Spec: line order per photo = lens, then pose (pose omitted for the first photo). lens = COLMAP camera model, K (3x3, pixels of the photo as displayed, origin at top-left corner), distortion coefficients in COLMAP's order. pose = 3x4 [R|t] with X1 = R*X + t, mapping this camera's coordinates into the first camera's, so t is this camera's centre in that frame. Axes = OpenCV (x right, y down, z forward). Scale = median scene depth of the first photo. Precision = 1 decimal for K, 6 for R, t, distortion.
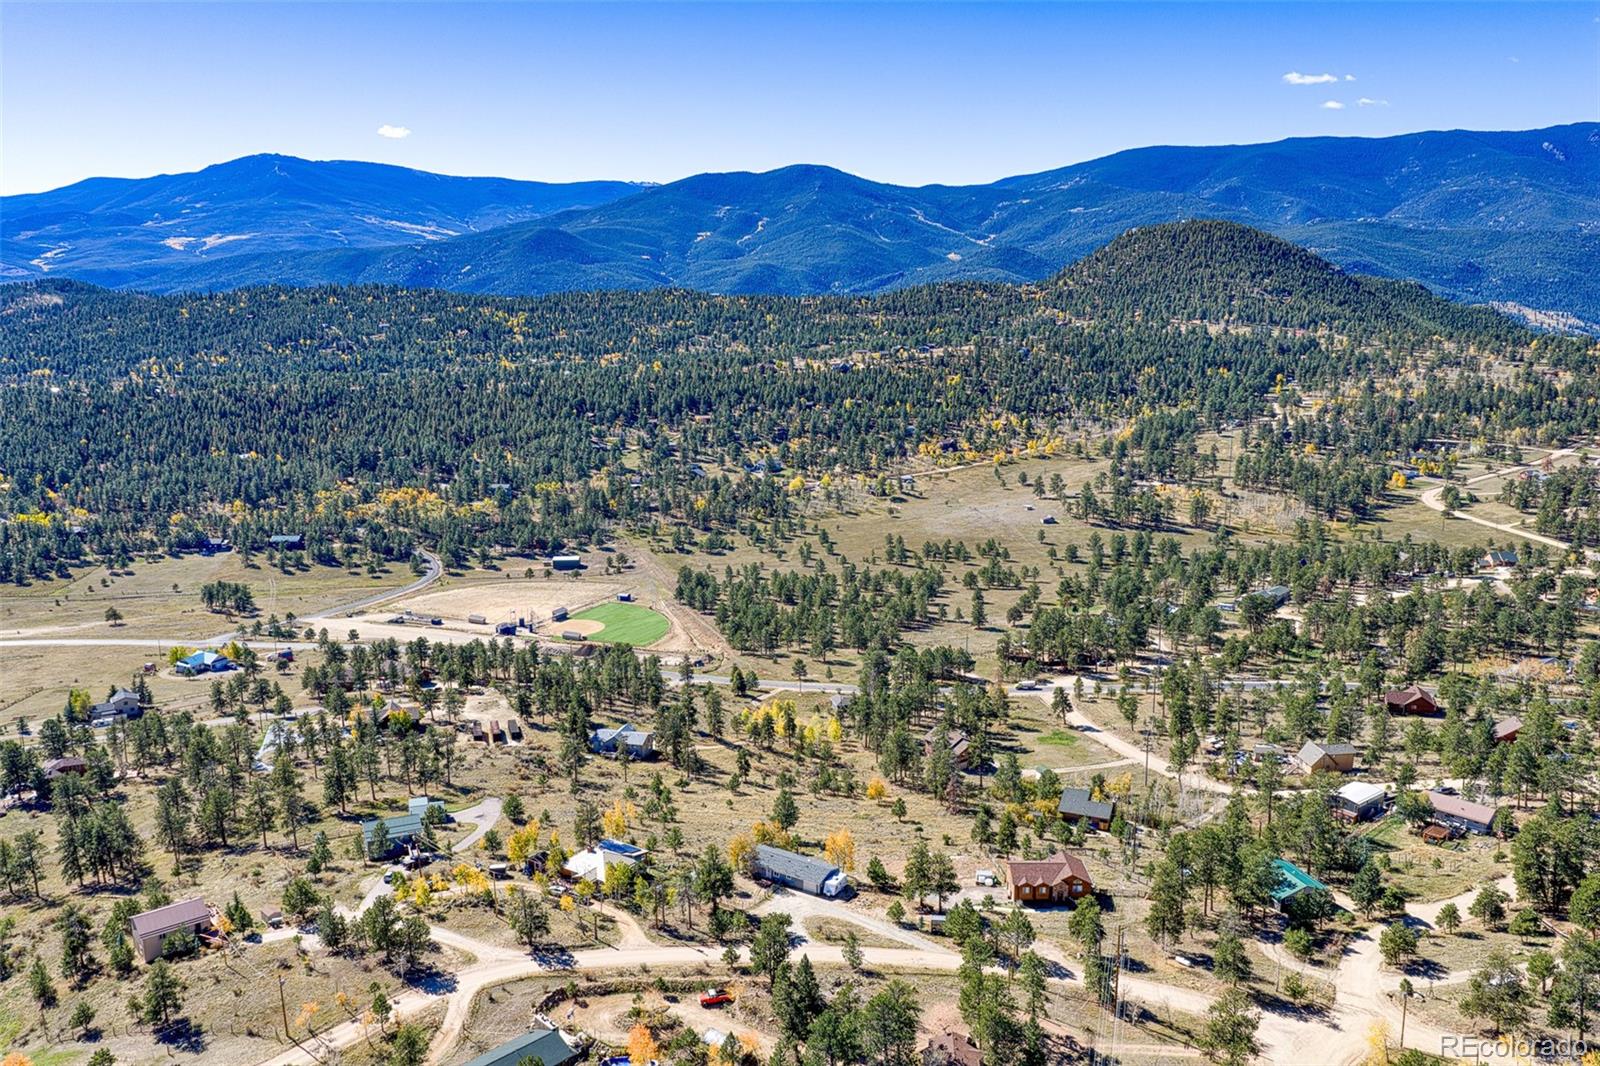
lens RADIAL K [[1307.3, 0, 799.2], [0, 1307.3, 557.6], [0, 0, 1]] dist [0.040323, -0.051682]
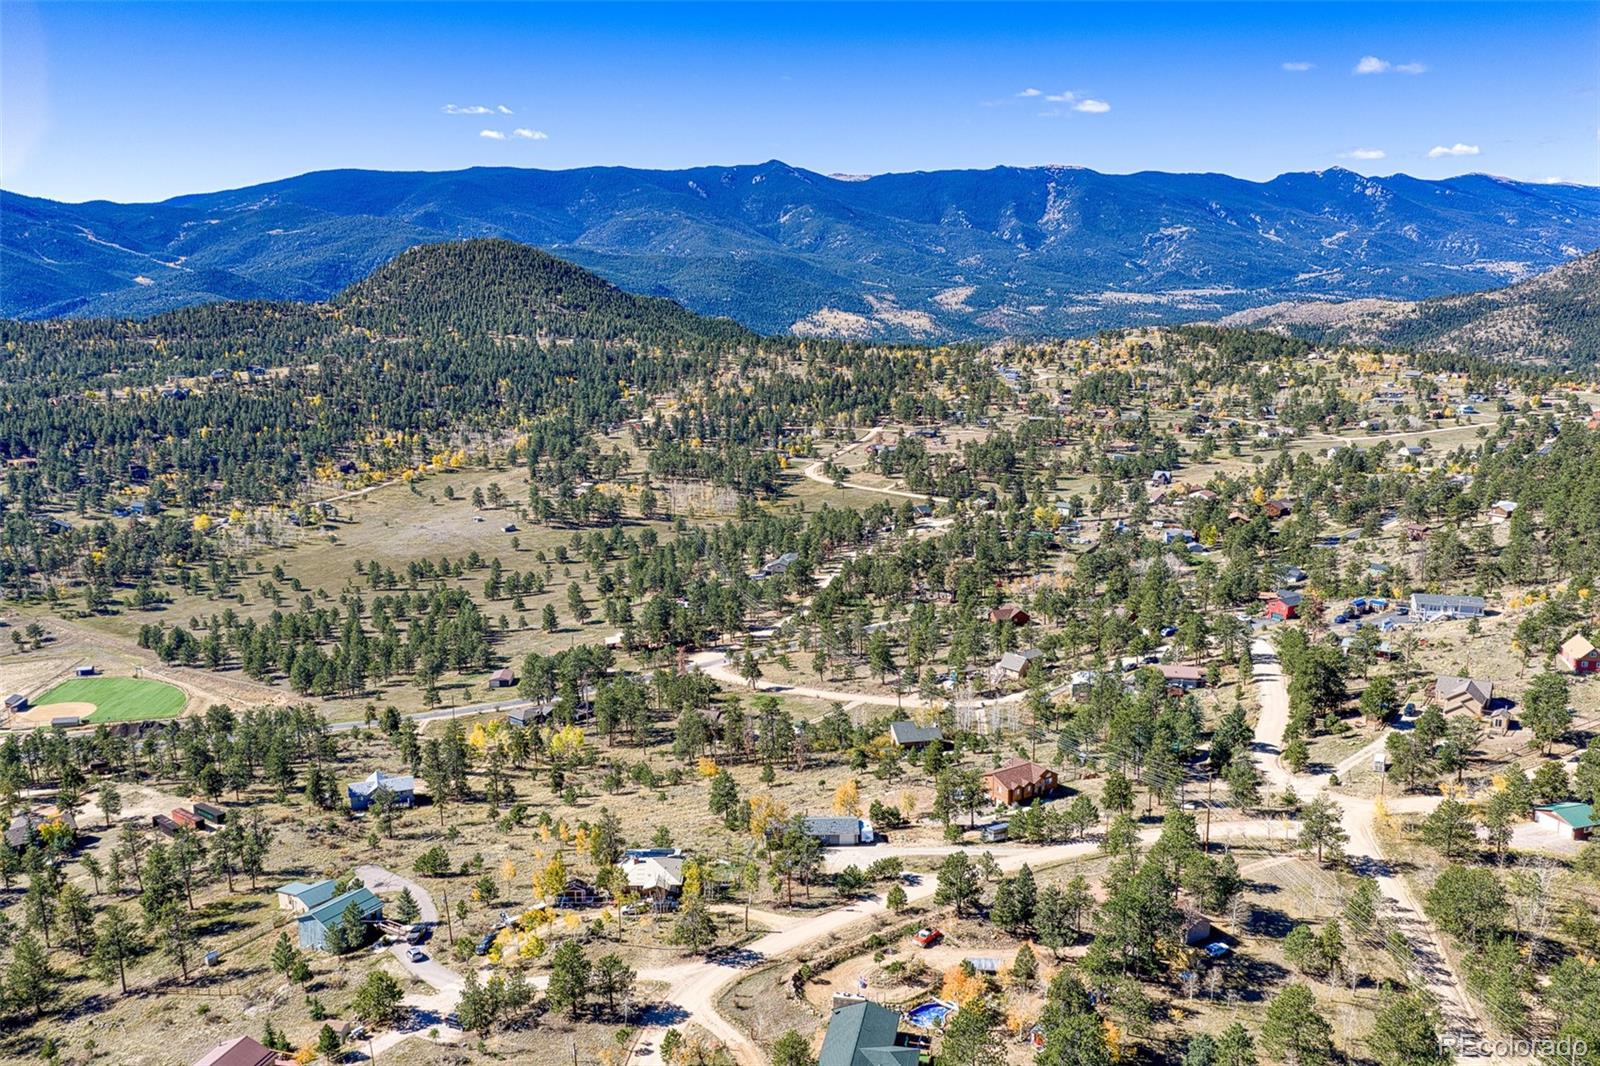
lens RADIAL K [[1307.3, 0, 799.2], [0, 1307.3, 557.6], [0, 0, 1]] dist [0.040323, -0.051682]
pose [[0.825680, -0.122886, 0.550592, -0.129092], [0.133551, 0.990822, 0.020865, 0.001588], [-0.548103, 0.056305, 0.834513, 0.035851]]
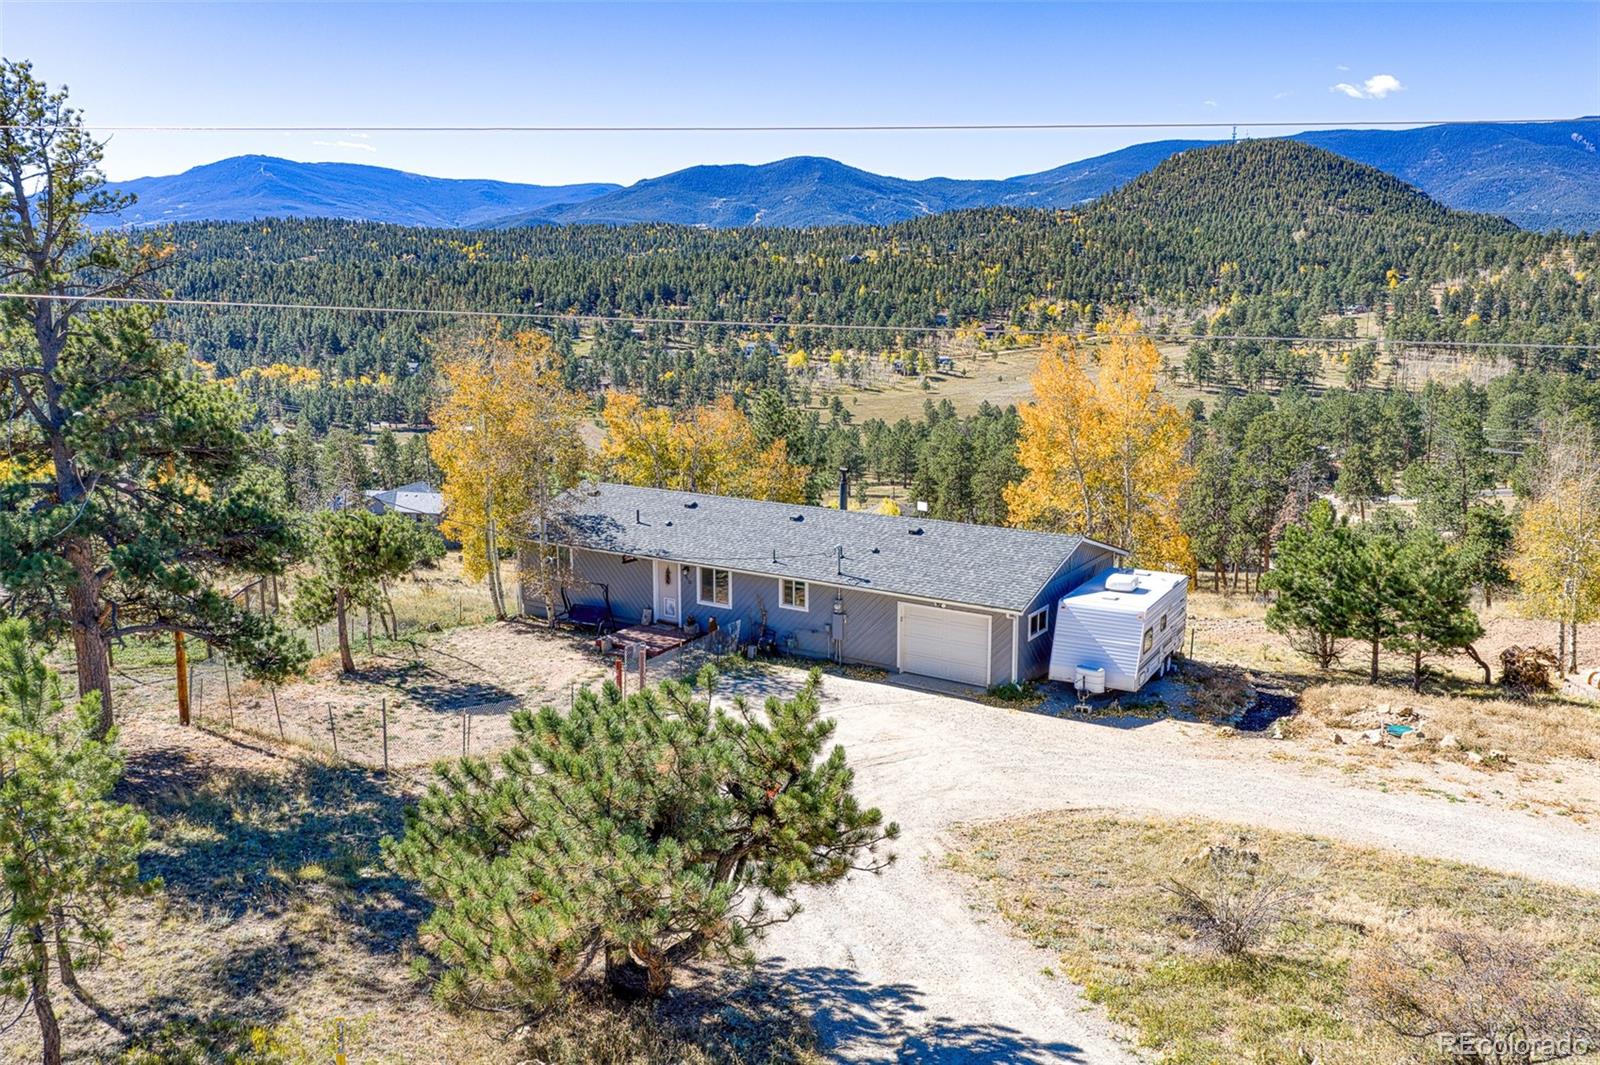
lens RADIAL K [[1318.6, 0, 792.8], [0, 1318.6, 528.9], [0, 0, 1]] dist [0.012803, -0.010655]
pose [[0.999994, 0.000879, -0.003451, -0.001782], [-0.001015, 0.999217, -0.039549, 0.056498], [0.003414, 0.039552, 0.999212, 0.198172]]
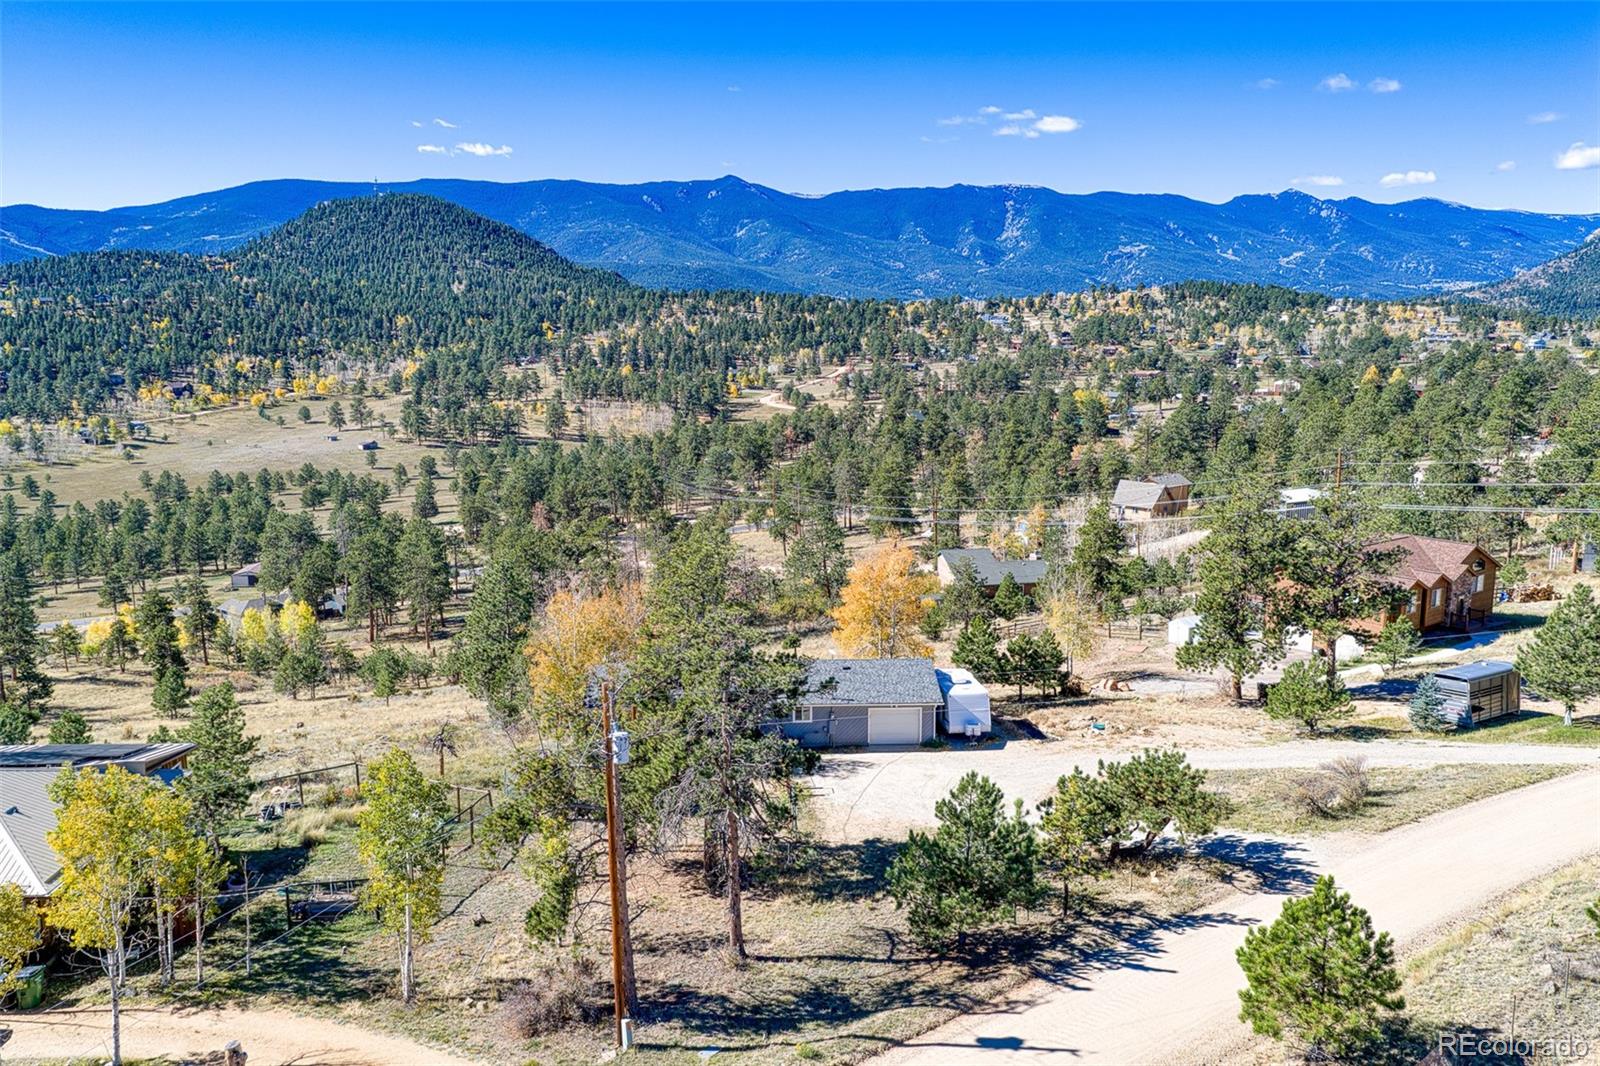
lens RADIAL K [[1293.9, 0, 800.0], [0, 1293.9, 558.6], [0, 0, 1]] dist [0.013347, -0.002131]
pose [[0.806453, -0.109931, 0.580989, -0.036889], [0.134034, 0.990976, 0.001459, 0.049433], [-0.575907, 0.076696, 0.813910, 0.182818]]
